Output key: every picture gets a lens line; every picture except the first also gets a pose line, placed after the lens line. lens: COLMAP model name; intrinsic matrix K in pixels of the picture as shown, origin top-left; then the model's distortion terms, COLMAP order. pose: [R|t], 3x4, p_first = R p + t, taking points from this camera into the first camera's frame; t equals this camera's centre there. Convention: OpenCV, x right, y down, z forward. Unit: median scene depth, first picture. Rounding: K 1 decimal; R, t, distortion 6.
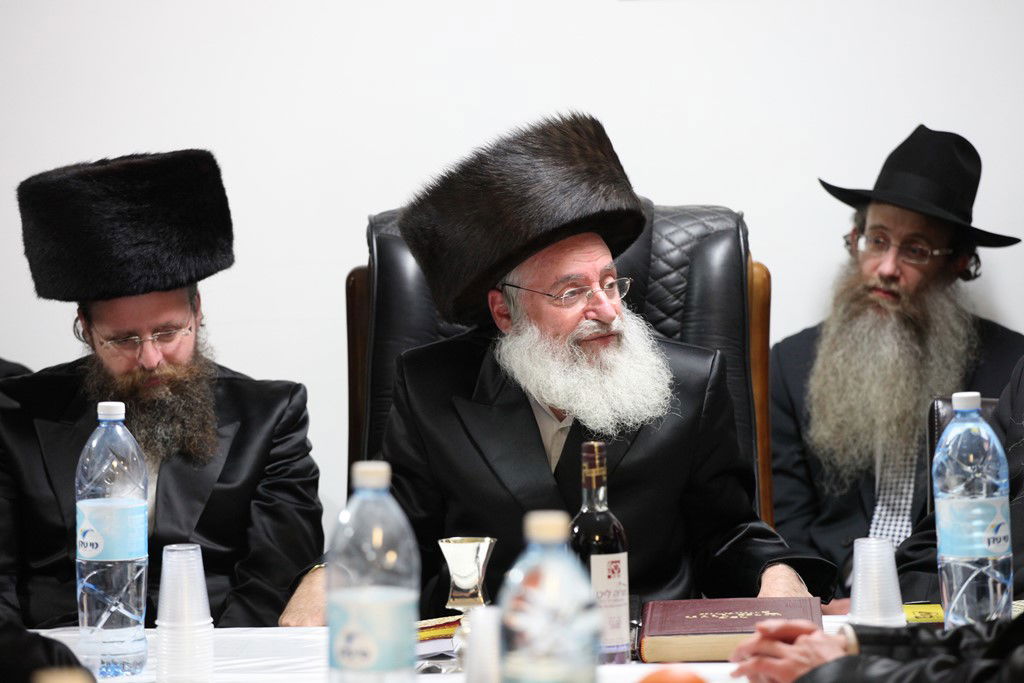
lens RADIAL K [[4139.2, 0, 512.0], [0, 4139.2, 341.5], [0, 0, 1]] dist [1.144368, -2.566555]
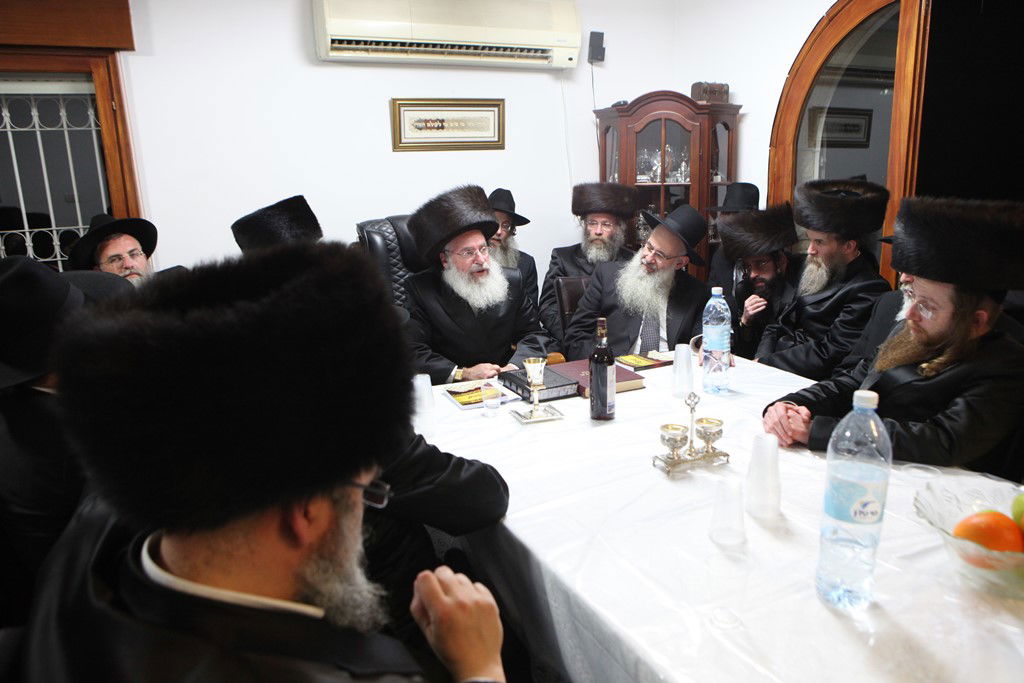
lens RADIAL K [[739.8, 0, 512.0], [0, 739.8, 341.5], [0, 0, 1]] dist [-0.100995, 0.079949]
pose [[0.892475, -0.101870, 0.439443, -0.200242], [0.039499, 0.988073, 0.148832, -0.026393], [-0.449364, -0.115471, 0.885855, 0.605022]]
